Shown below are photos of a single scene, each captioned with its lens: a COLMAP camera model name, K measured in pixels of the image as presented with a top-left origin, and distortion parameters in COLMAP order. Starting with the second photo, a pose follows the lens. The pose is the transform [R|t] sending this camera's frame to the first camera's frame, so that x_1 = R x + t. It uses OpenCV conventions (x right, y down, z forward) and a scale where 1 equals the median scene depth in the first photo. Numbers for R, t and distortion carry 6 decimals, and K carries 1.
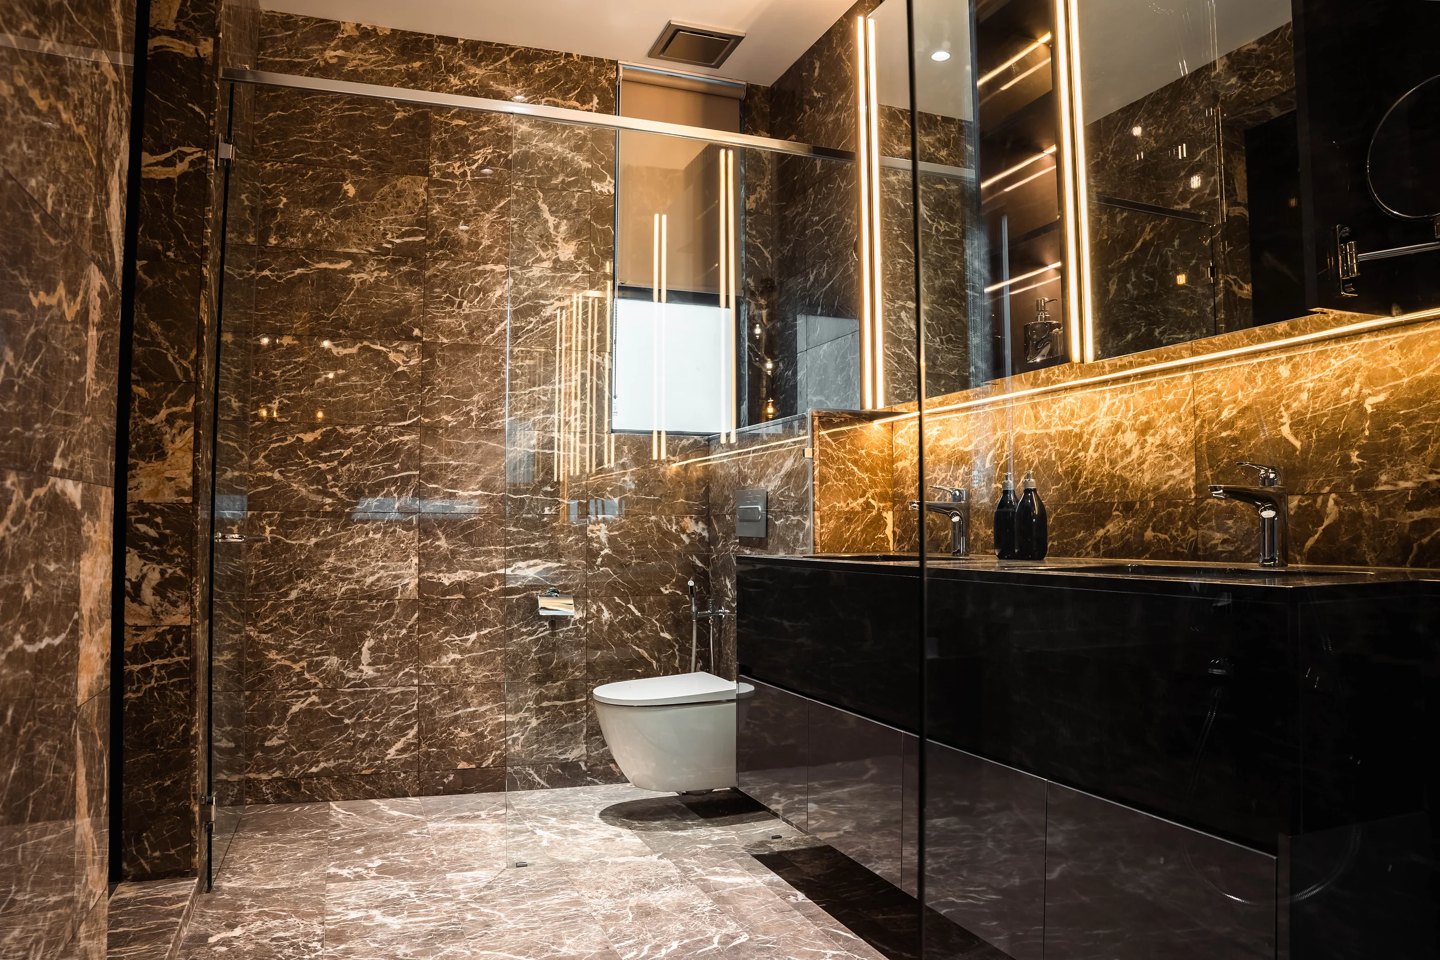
lens RADIAL K [[1006.2, 0, 720.0], [0, 1006.2, 480.0], [0, 0, 1]] dist [-0.182440, 0.125488]
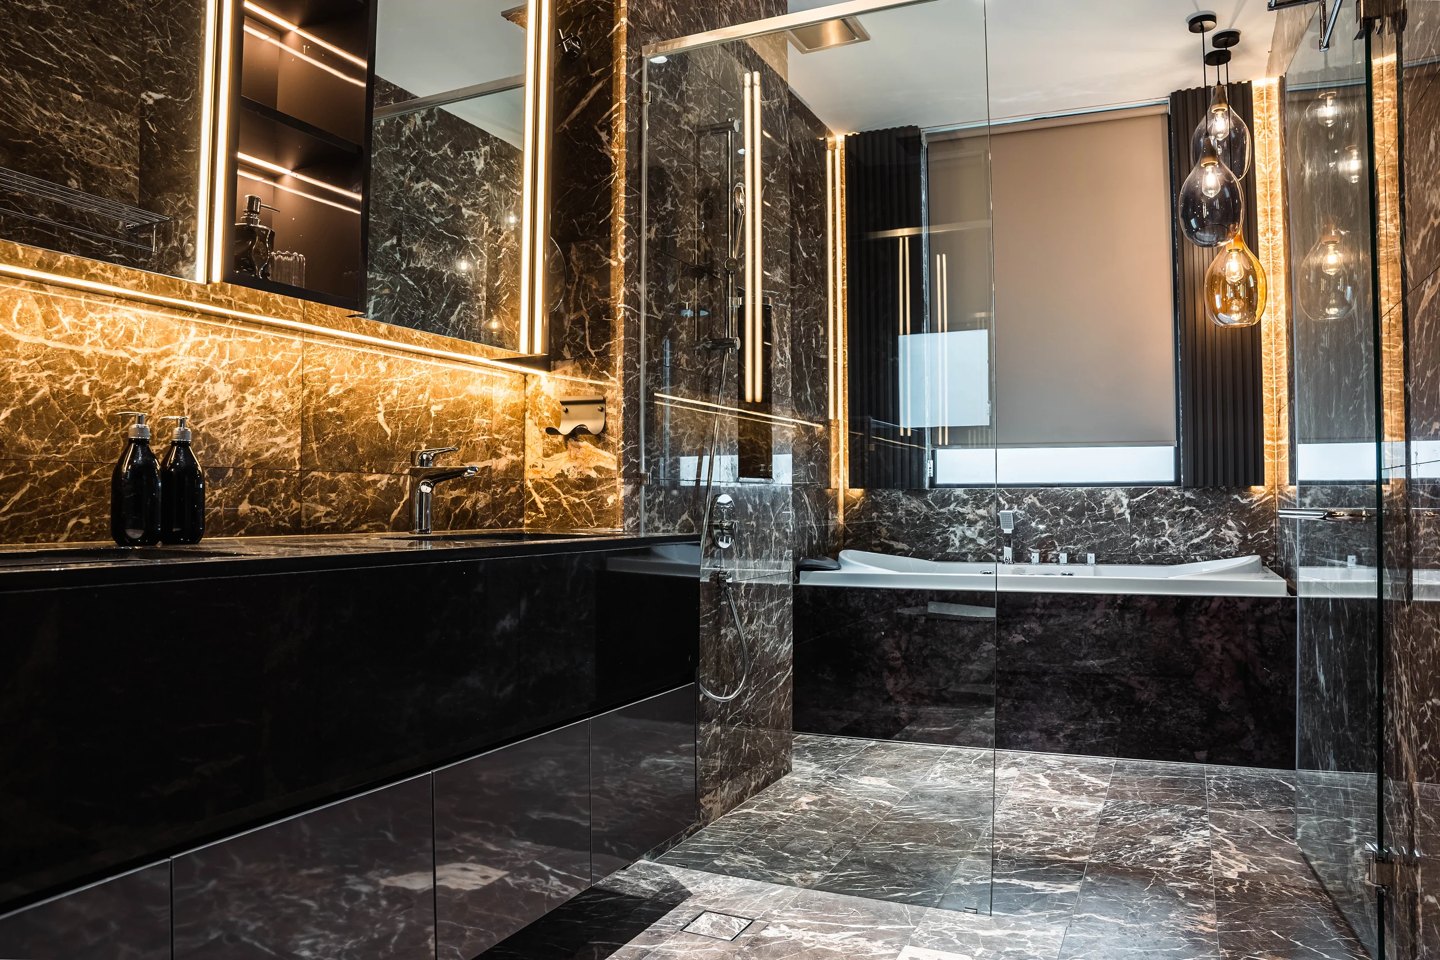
lens RADIAL K [[1006.2, 0, 720.0], [0, 1006.2, 480.0], [0, 0, 1]] dist [-0.182440, 0.125488]
pose [[-0.692823, 0.013619, 0.720979, -0.494105], [-0.039727, 0.997582, -0.057019, 0.066957], [-0.720013, -0.068147, -0.690607, 1.352714]]
